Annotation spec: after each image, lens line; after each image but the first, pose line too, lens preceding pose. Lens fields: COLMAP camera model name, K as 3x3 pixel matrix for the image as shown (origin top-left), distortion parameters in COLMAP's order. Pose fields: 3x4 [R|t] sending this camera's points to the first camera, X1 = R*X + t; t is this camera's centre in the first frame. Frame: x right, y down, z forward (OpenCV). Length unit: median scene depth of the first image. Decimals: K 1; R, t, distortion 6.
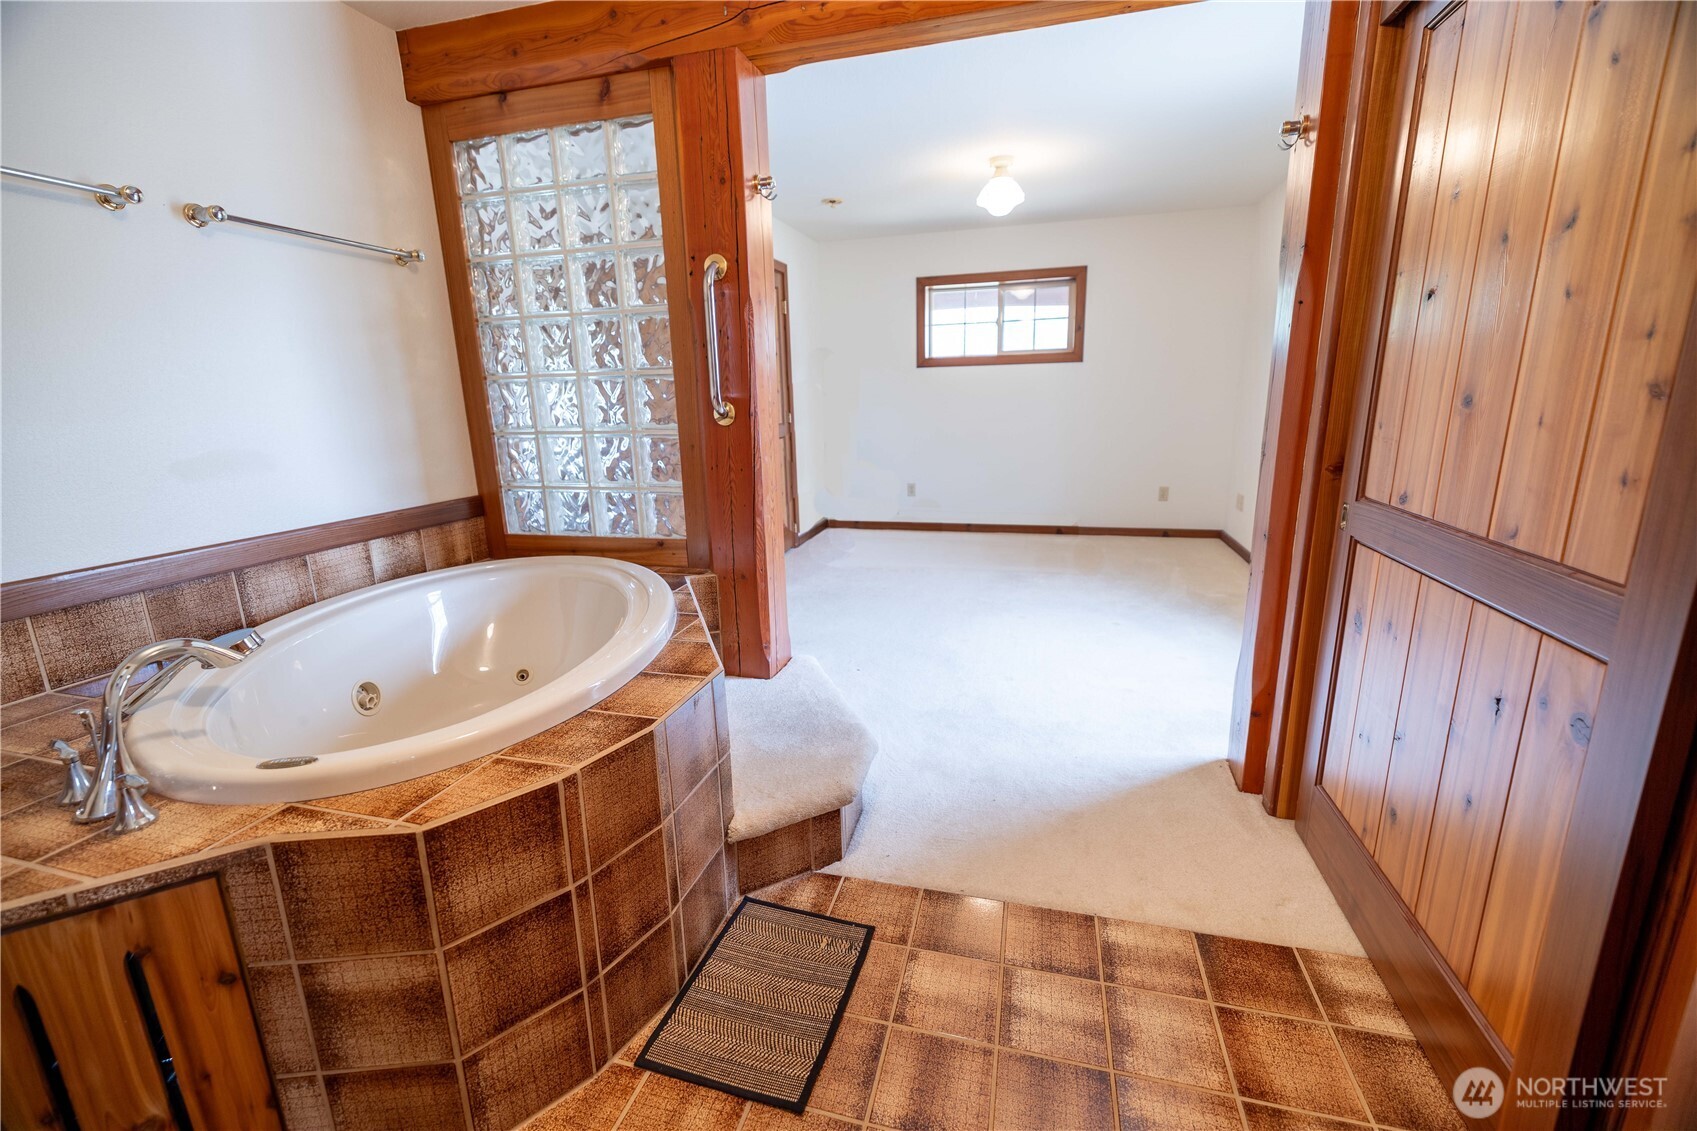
lens RADIAL K [[715.3, 0, 843.0], [0, 715.3, 559.7], [0, 0, 1]] dist [-0.001396, 0.000691]
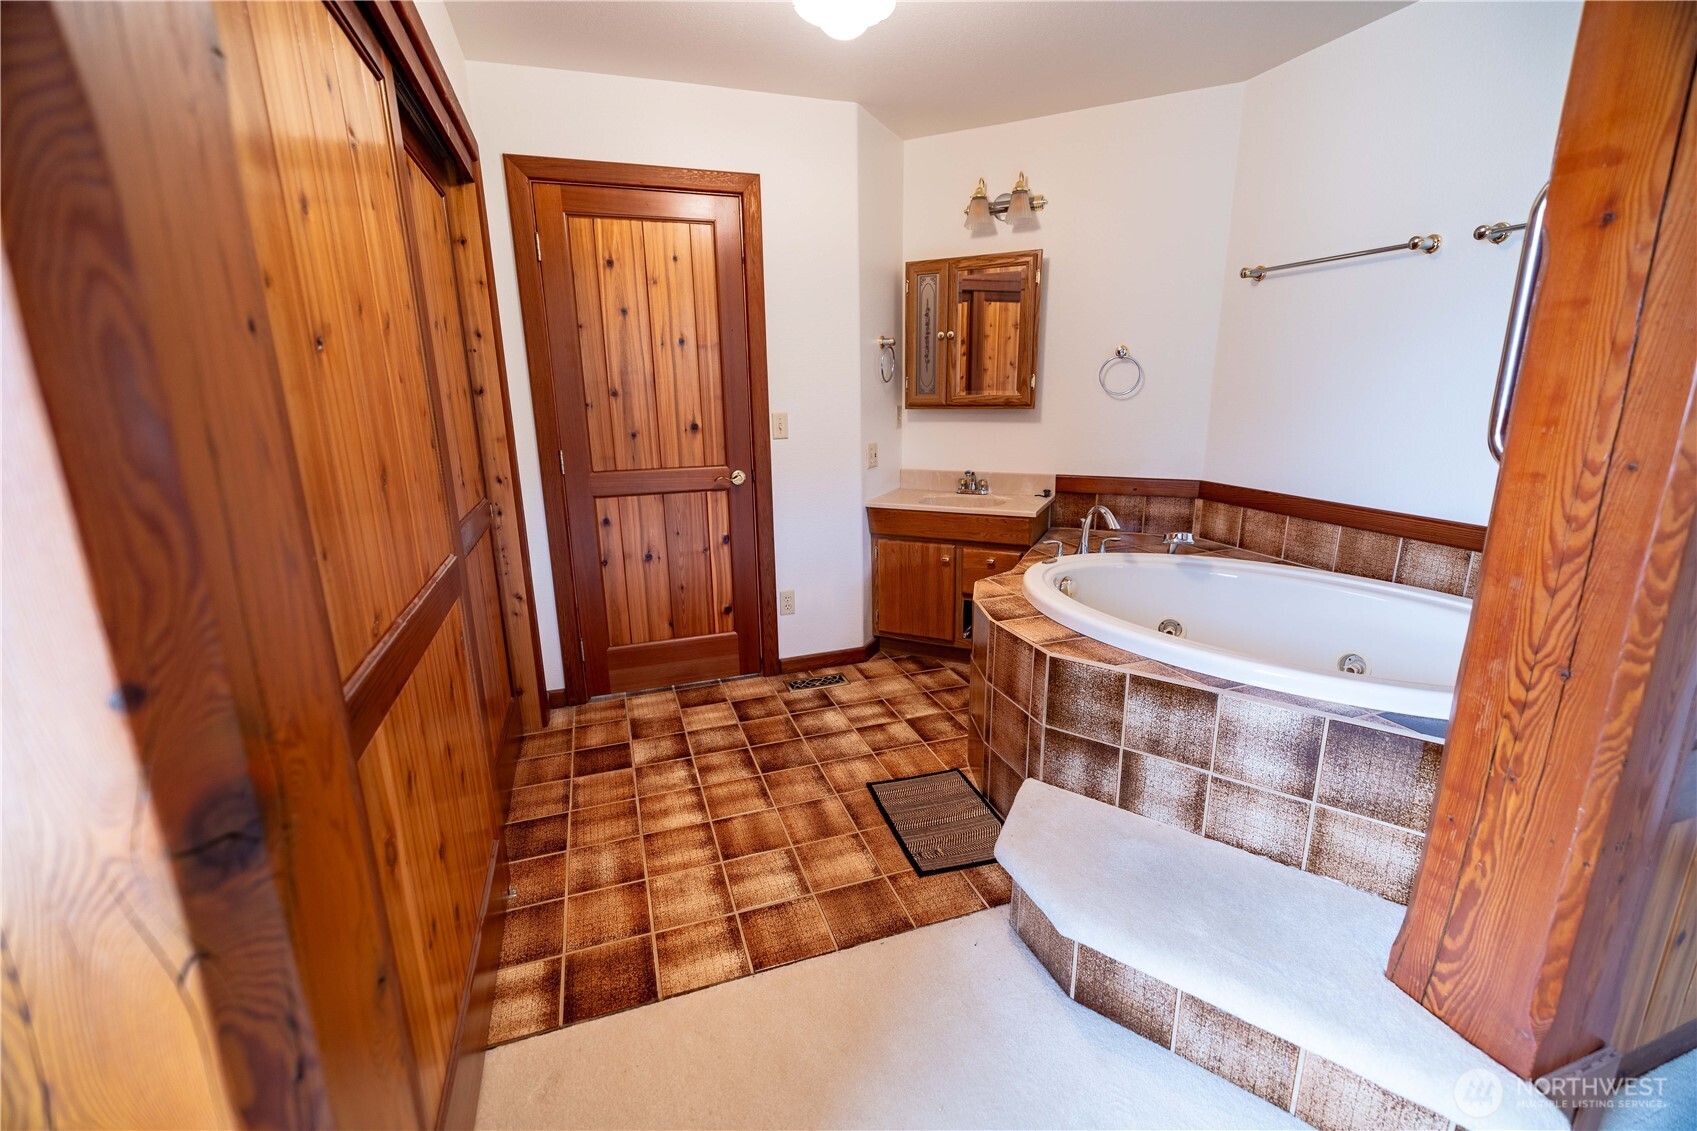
lens RADIAL K [[710.9, 0, 832.0], [0, 710.9, 561.5], [0, 0, 1]] dist [0.002064, 0.000365]
pose [[-0.833959, 0.171628, -0.524458, 0.739628], [-0.090490, 0.895005, 0.436781, -0.477730], [0.544356, 0.411715, -0.730867, 1.682560]]
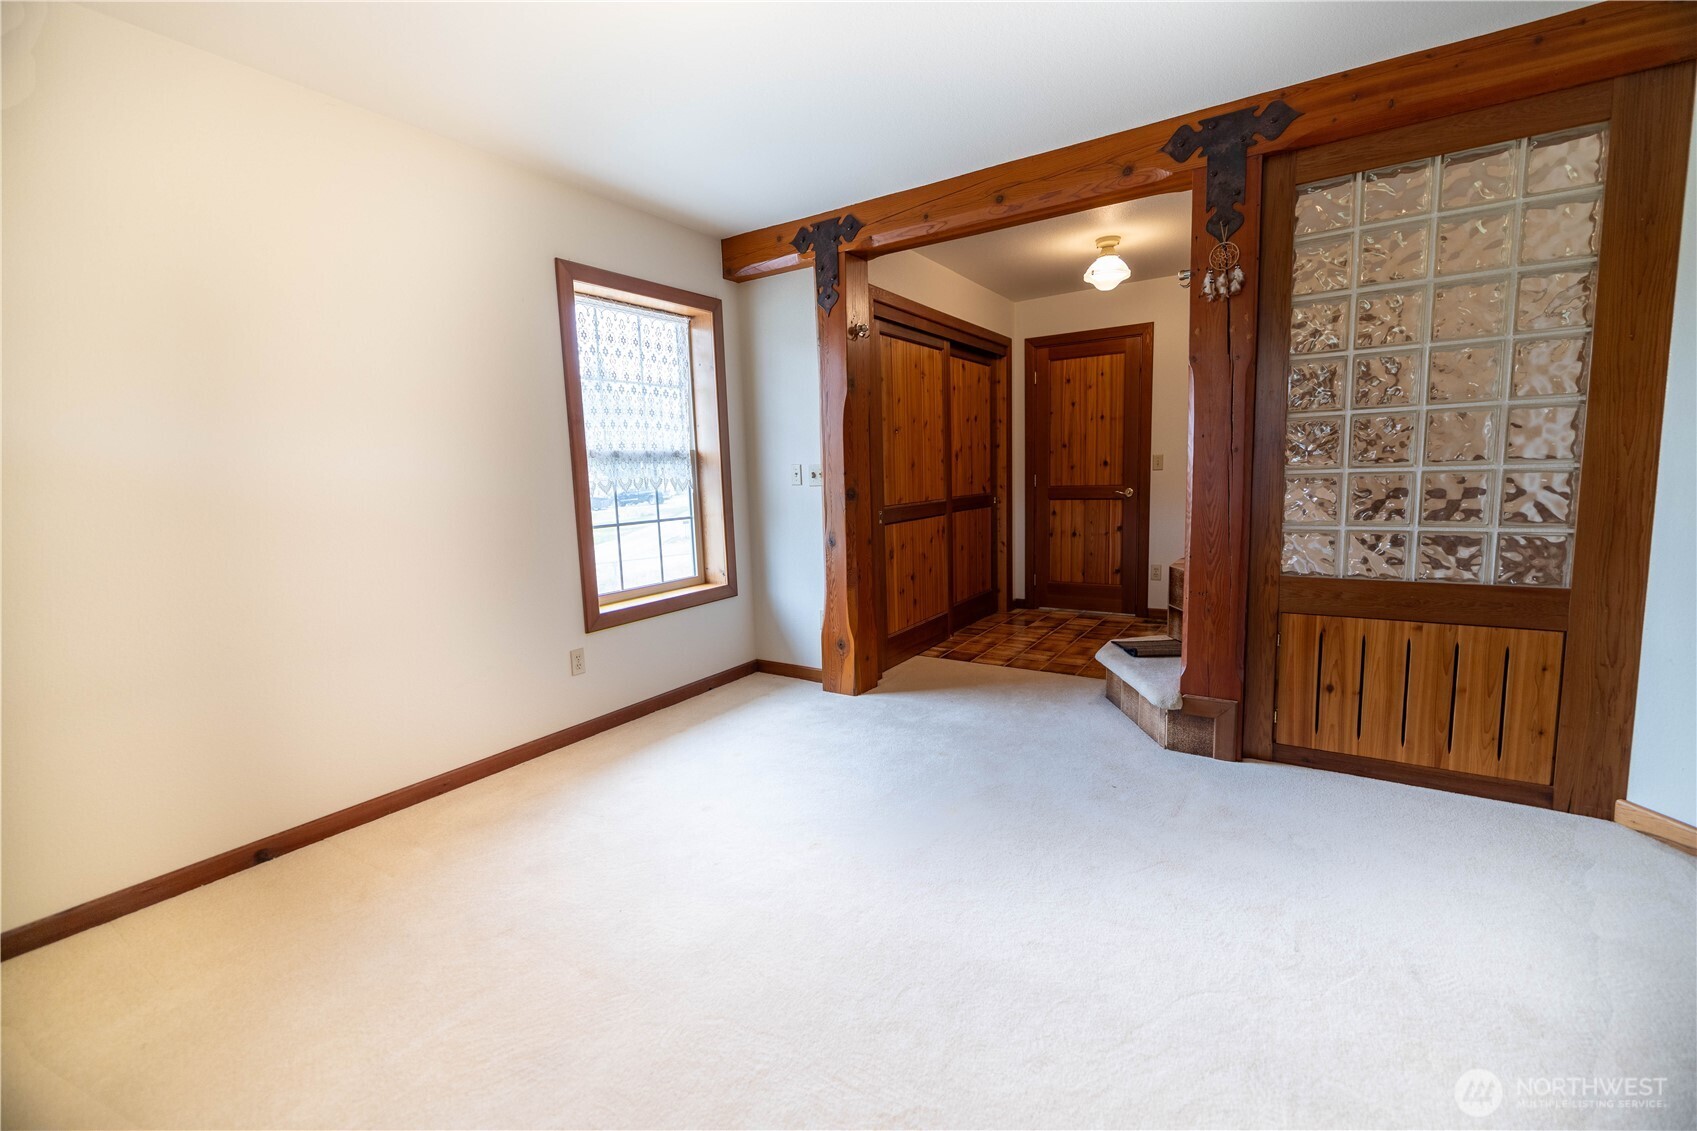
lens RADIAL K [[715.3, 0, 843.0], [0, 715.3, 559.7], [0, 0, 1]] dist [-0.001396, 0.000691]
pose [[-0.949441, 0.018140, 0.313422, 0.109471], [0.128129, 0.933791, 0.334092, -0.814646], [-0.286610, 0.357359, -0.888904, 3.541106]]
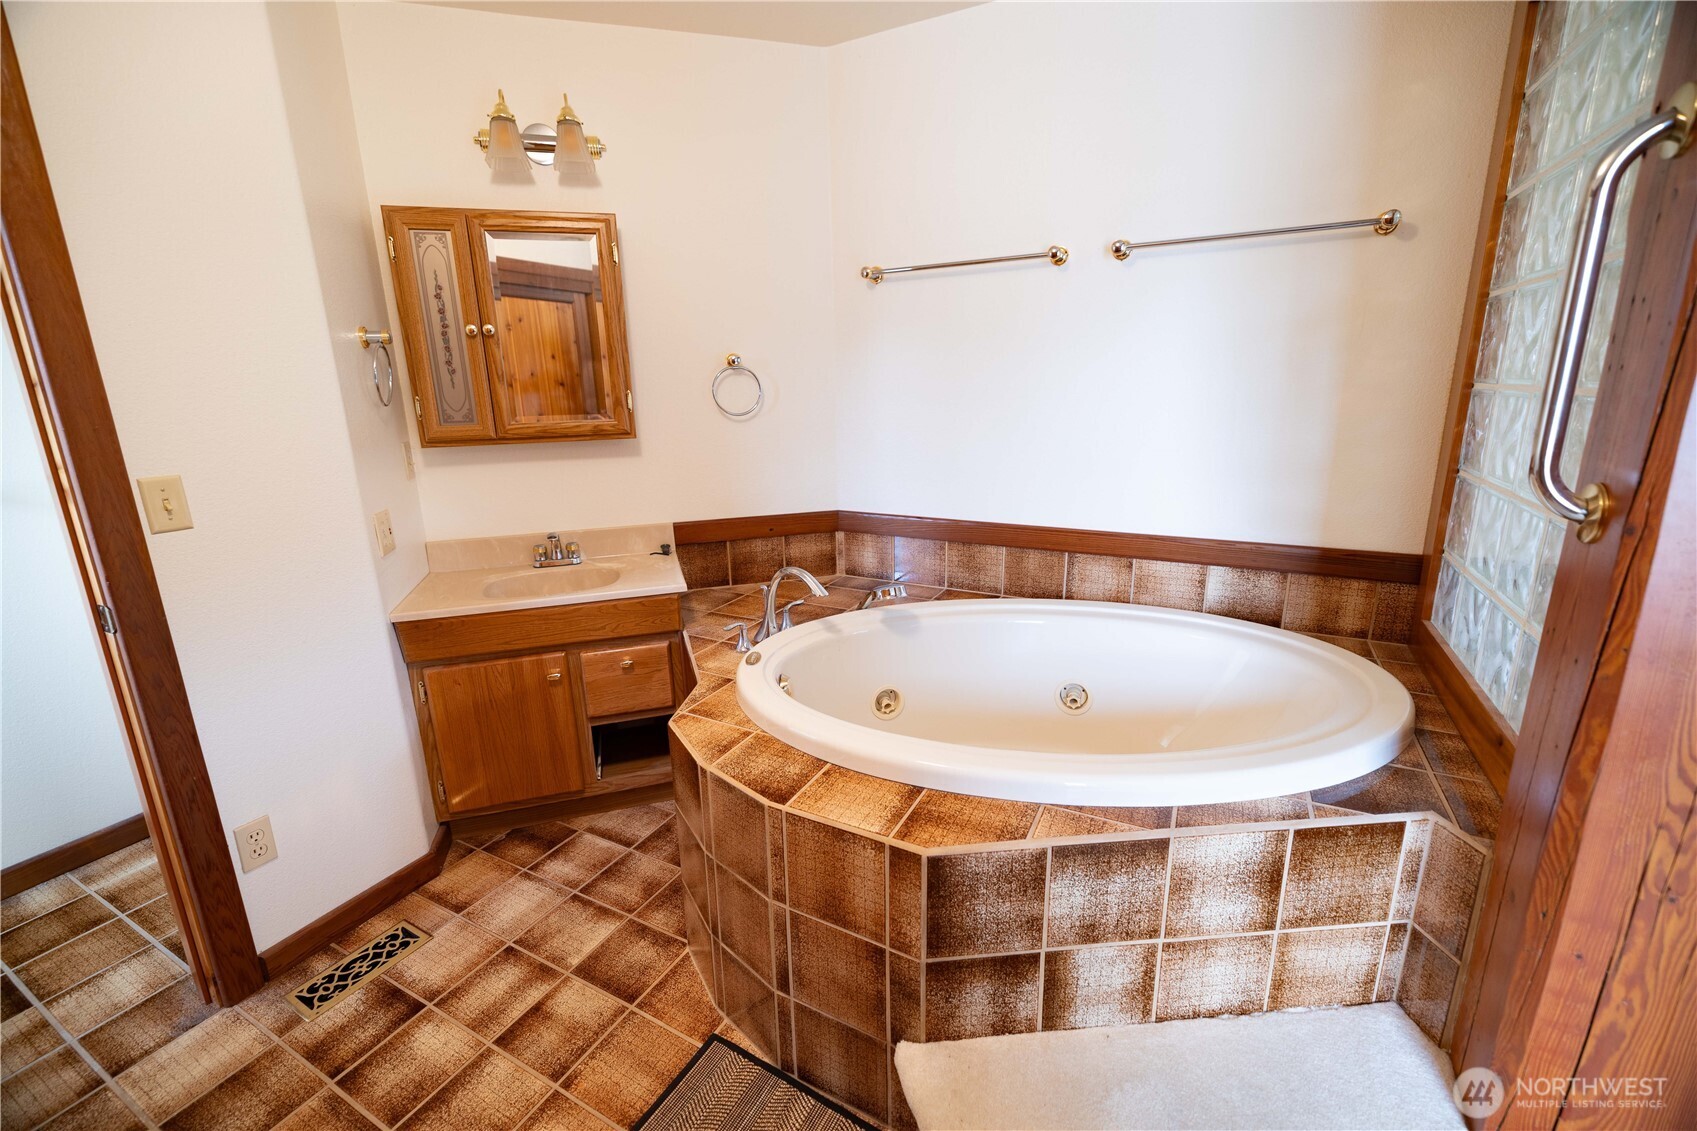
lens RADIAL K [[715.3, 0, 843.0], [0, 715.3, 559.7], [0, 0, 1]] dist [-0.001396, 0.000691]
pose [[-0.230245, 0.264429, -0.936517, 0.453525], [-0.193937, 0.930600, 0.310439, -0.335609], [0.953612, 0.253102, -0.162984, 1.025401]]
